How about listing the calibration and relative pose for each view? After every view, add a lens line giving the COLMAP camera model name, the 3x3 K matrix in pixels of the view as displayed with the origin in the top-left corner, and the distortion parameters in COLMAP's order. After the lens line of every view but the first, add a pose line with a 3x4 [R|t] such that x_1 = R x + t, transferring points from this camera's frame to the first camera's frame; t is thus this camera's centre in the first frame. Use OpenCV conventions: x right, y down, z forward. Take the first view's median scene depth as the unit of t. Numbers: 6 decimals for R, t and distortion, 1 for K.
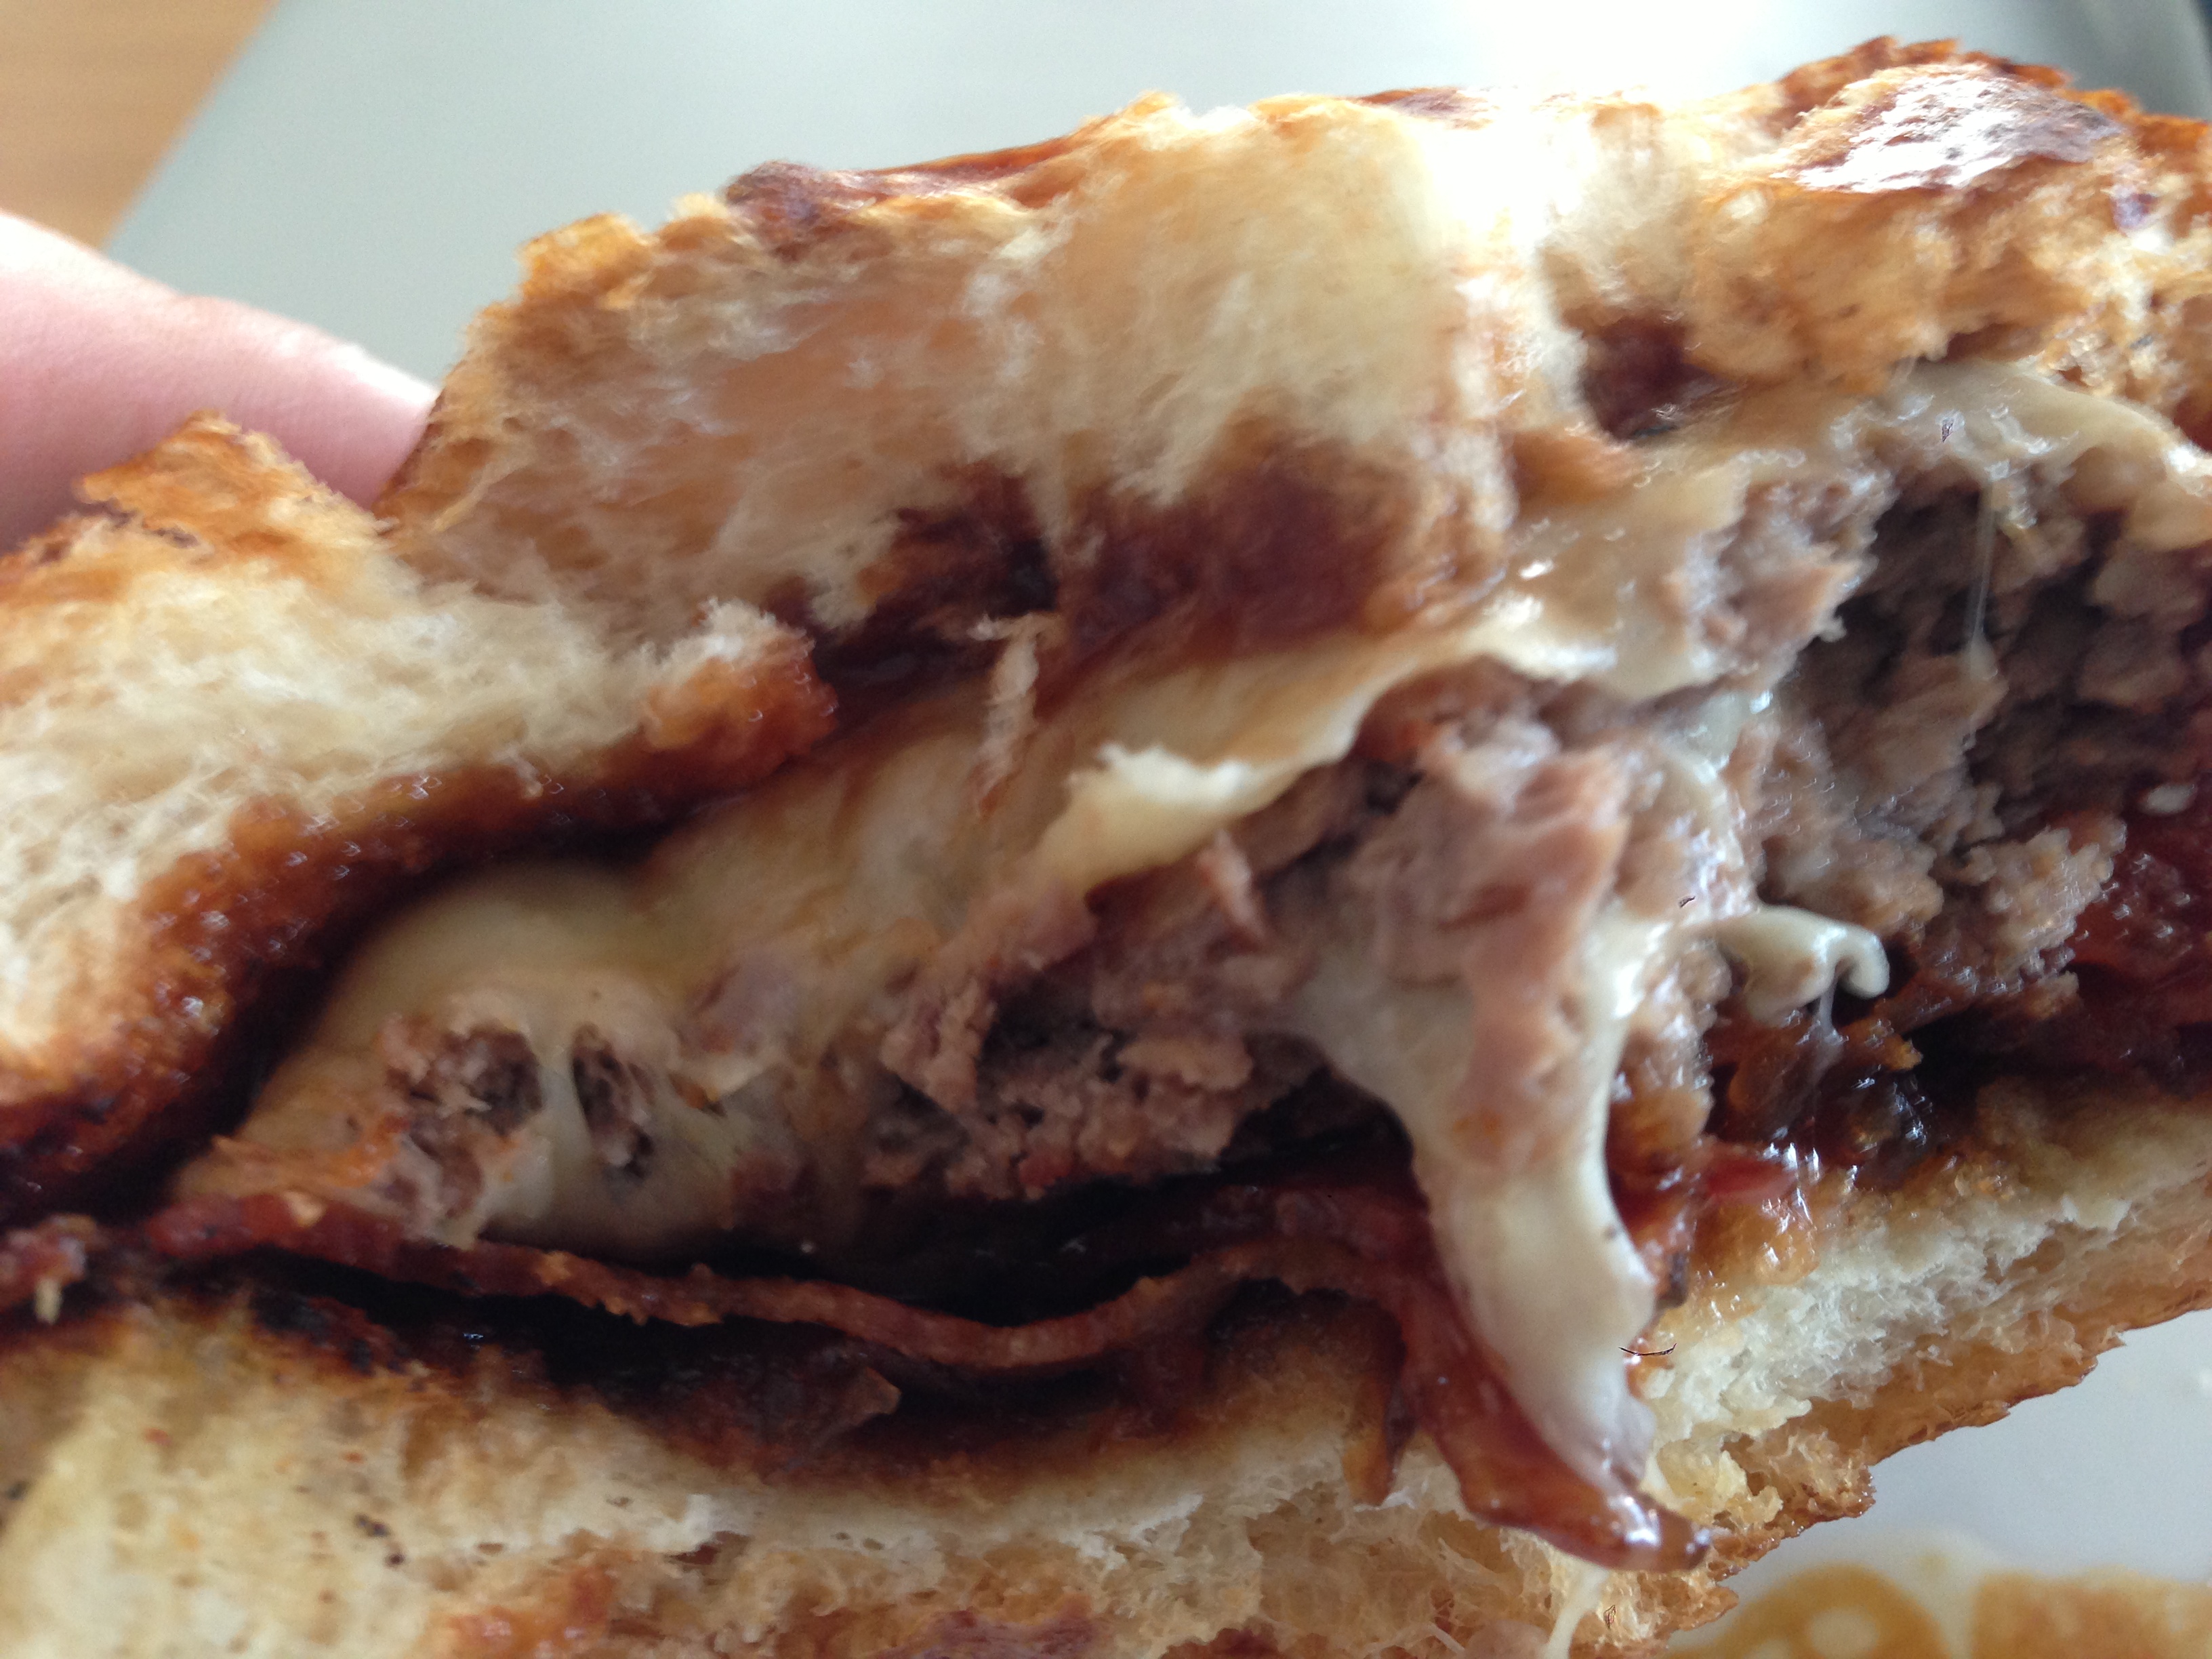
lens RADIAL K [[2163.9, 0, 1097.9], [0, 2163.9, 768.6], [0, 0, 1]] dist [0.014371, -0.193201]
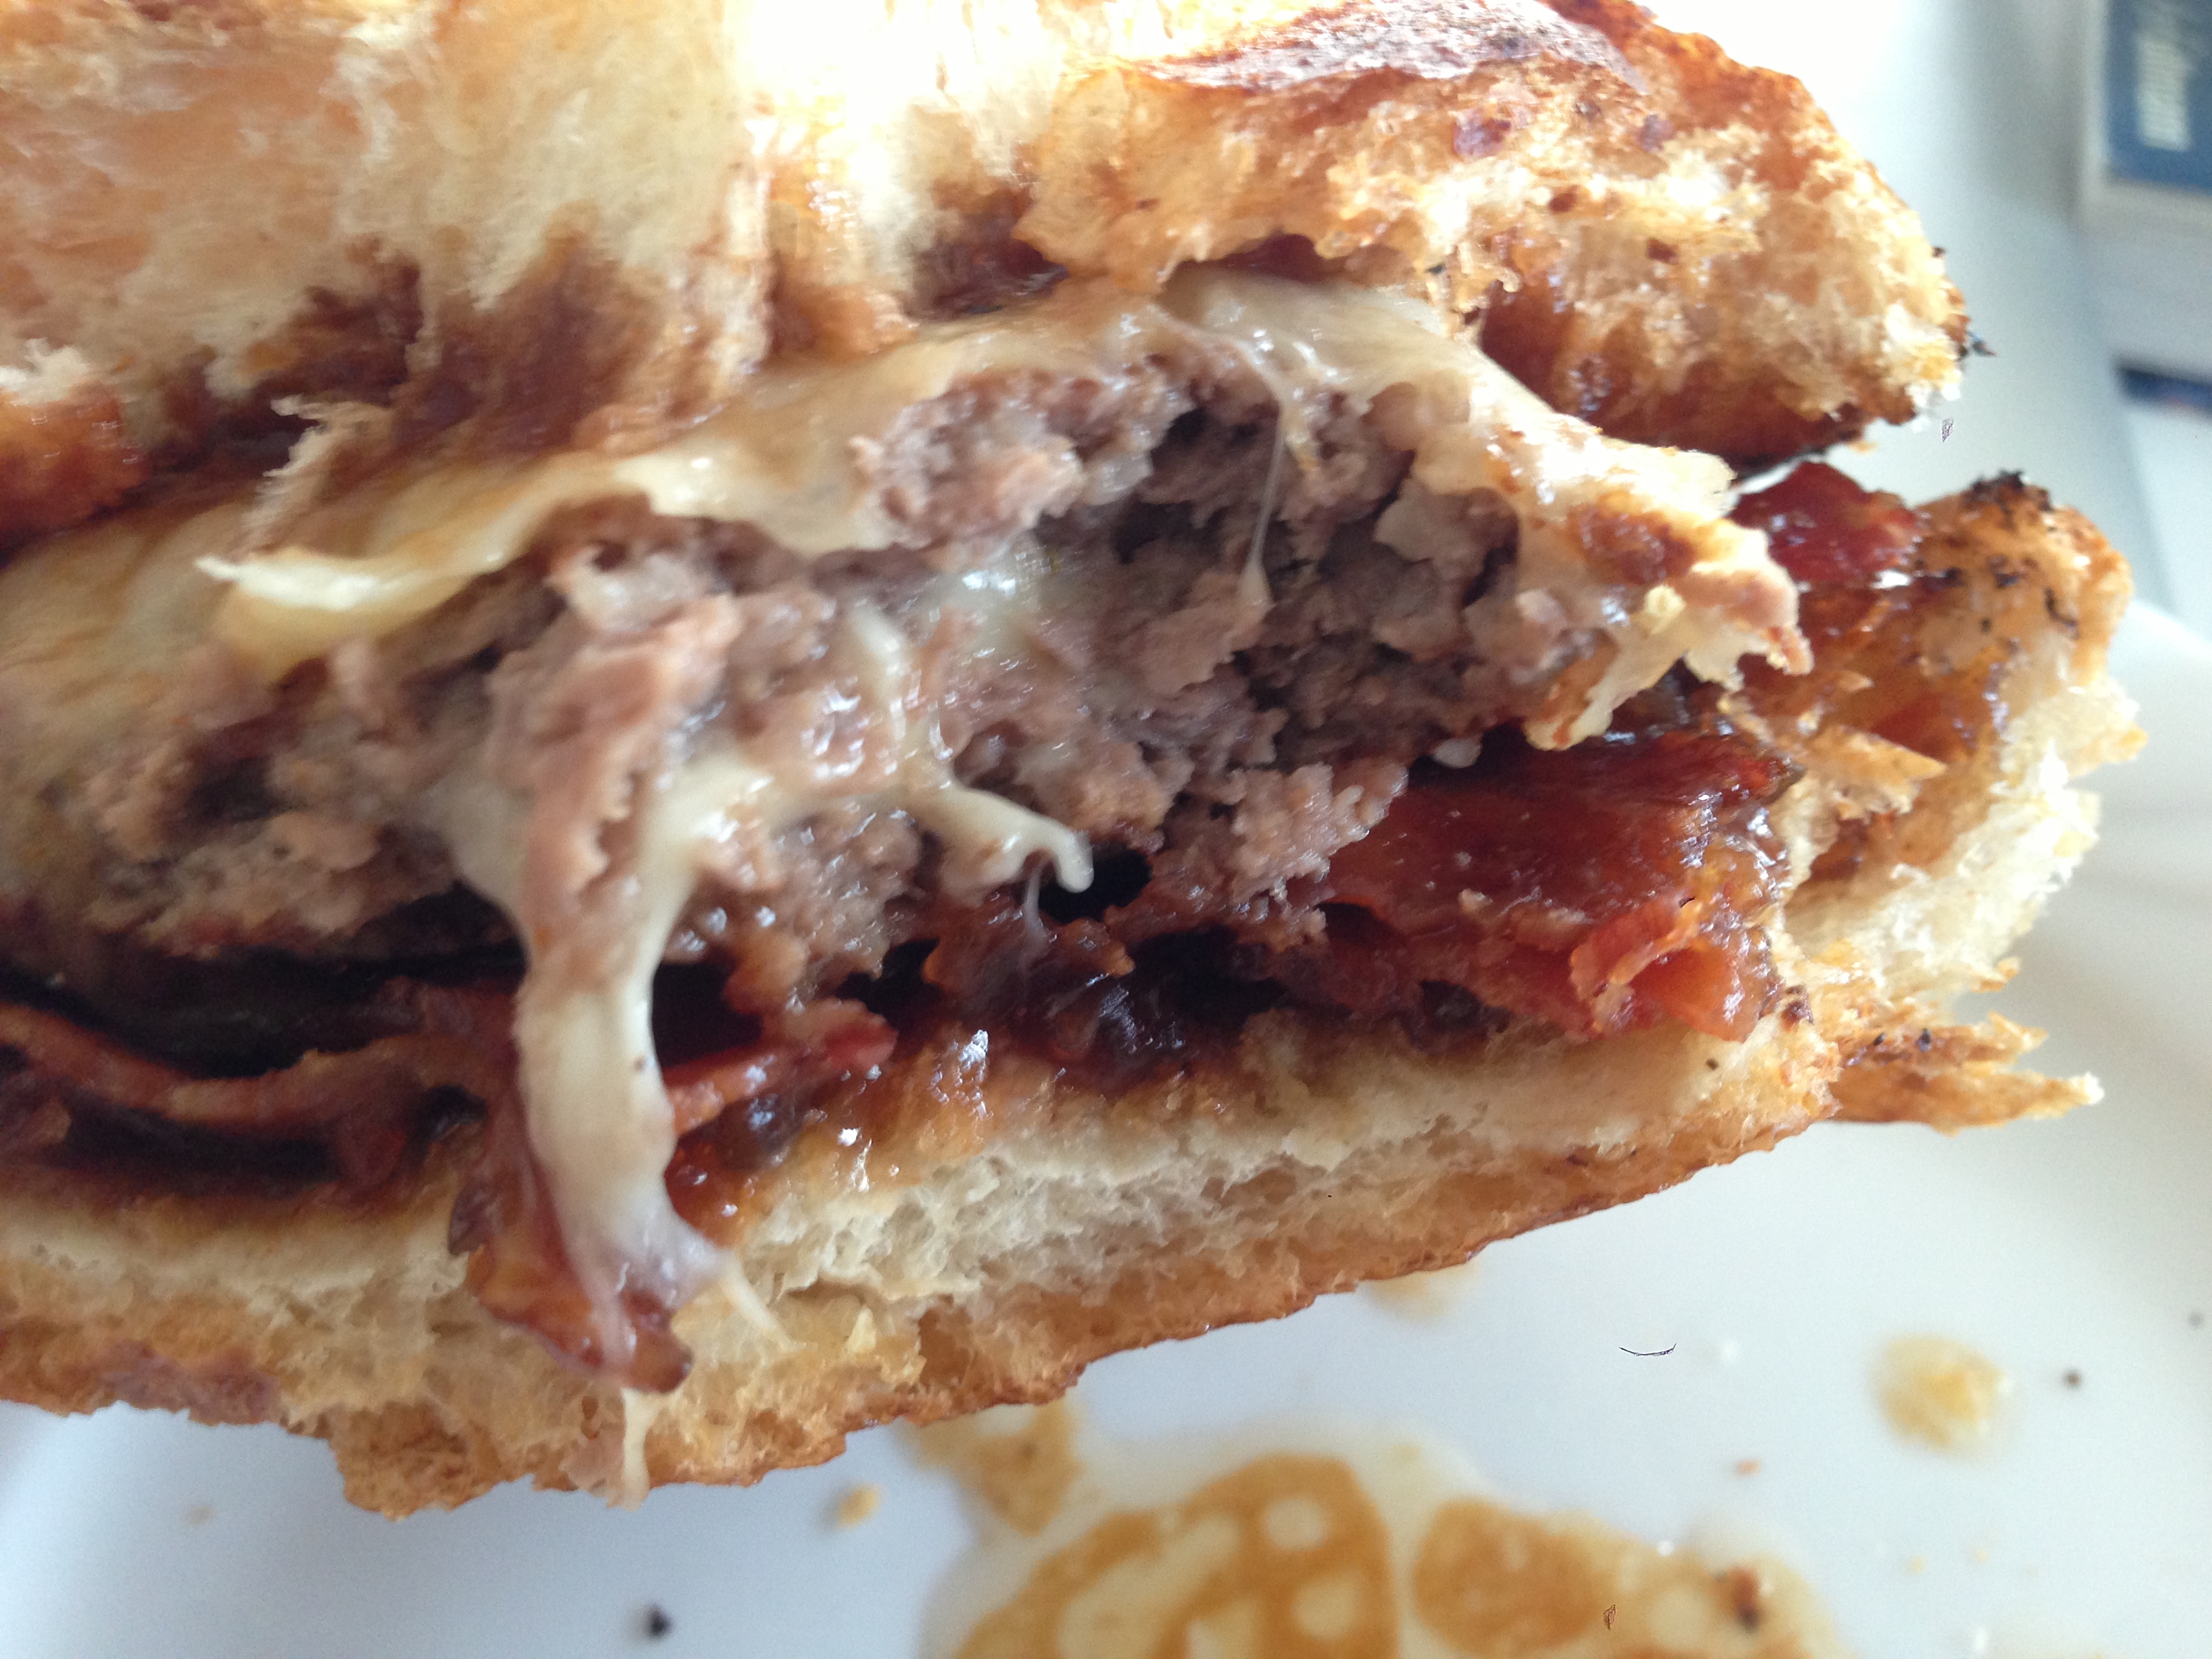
lens RADIAL K [[2163.9, 0, 1097.9], [0, 2163.9, 768.6], [0, 0, 1]] dist [0.014371, -0.193201]
pose [[0.987728, 0.153289, -0.029928, 0.379560], [-0.151635, 0.987100, 0.051377, -0.005501], [0.037417, -0.046209, 0.998231, -0.003047]]
